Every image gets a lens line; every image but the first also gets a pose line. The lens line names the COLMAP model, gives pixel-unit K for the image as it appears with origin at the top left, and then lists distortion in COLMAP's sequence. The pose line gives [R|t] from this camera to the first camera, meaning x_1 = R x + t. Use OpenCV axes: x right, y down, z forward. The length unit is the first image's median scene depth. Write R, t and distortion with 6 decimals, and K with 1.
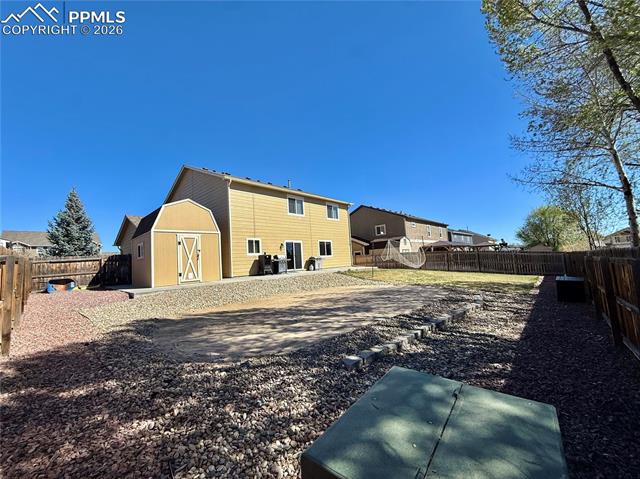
lens RADIAL K [[255.1, 0, 317.2], [0, 255.1, 238.9], [0, 0, 1]] dist [-0.001316, 0.000067]
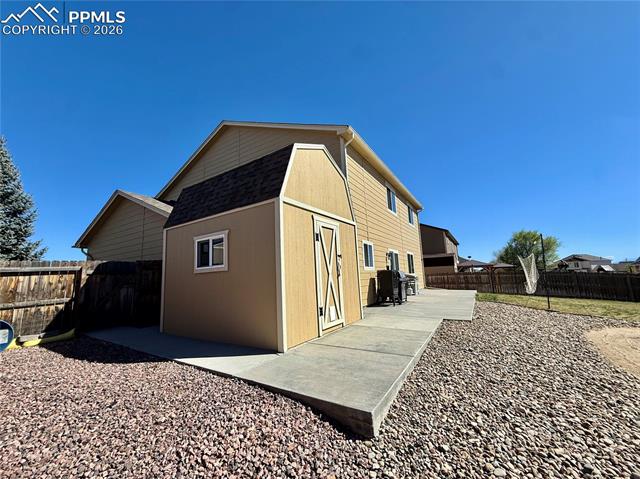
lens RADIAL K [[255.1, 0, 317.2], [0, 255.1, 238.9], [0, 0, 1]] dist [-0.001316, 0.000067]
pose [[0.983053, 0.048022, 0.176921, -0.535393], [-0.035755, 0.996772, -0.071884, 0.044247], [-0.179801, 0.064340, 0.981597, 0.500492]]
